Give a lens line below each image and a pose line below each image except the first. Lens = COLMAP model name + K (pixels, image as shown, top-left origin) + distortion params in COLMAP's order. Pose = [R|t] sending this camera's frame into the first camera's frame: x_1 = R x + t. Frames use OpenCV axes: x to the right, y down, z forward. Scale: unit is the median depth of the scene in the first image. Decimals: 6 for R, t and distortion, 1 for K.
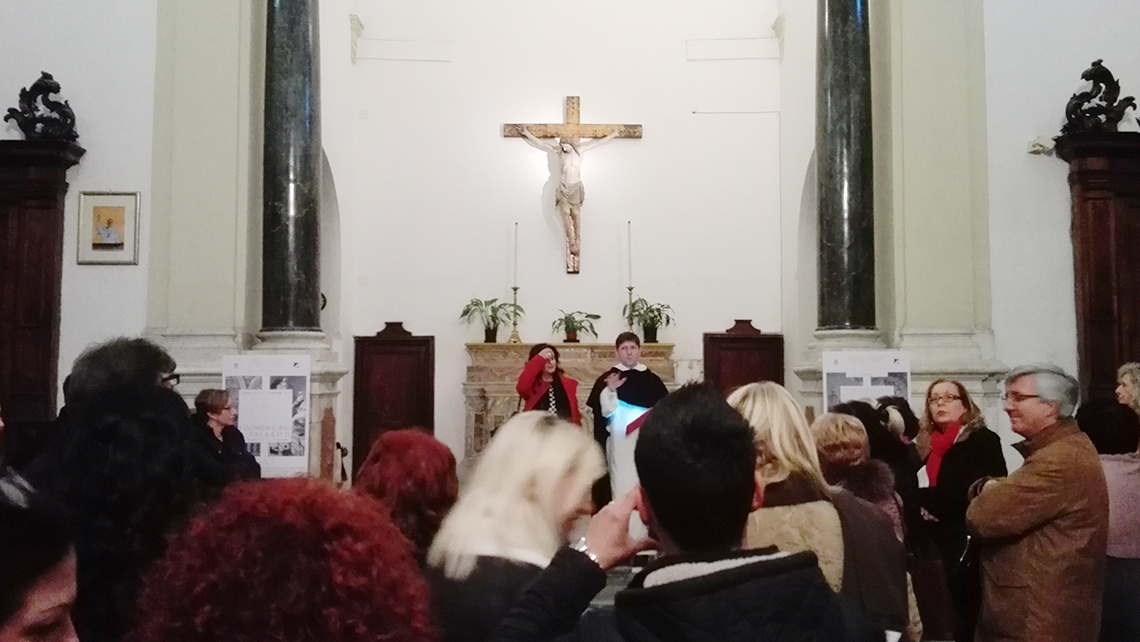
lens RADIAL K [[959.2, 0, 573.2], [0, 959.2, 309.2], [0, 0, 1]] dist [0.123525, -0.220538]
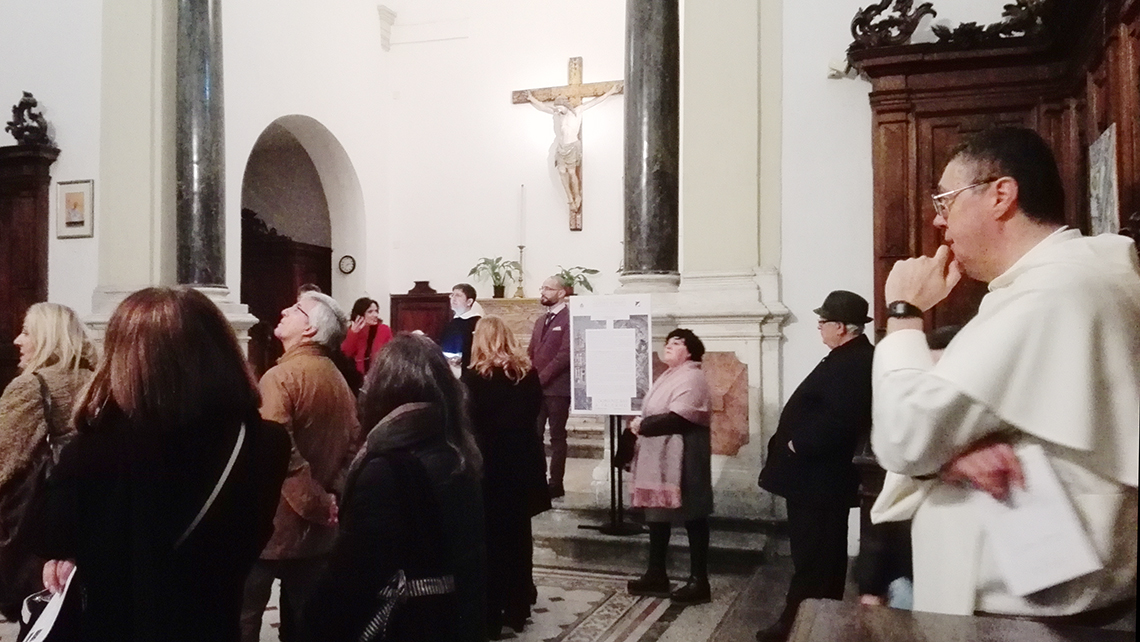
lens RADIAL K [[943.7, 0, 540.5], [0, 943.7, 323.3], [0, 0, 1]] dist [0.119141, -0.219052]
pose [[0.932233, -0.007689, -0.361776, 0.542856], [0.026656, 0.998517, 0.047466, 0.022135], [0.360874, -0.053892, 0.931056, 0.042387]]
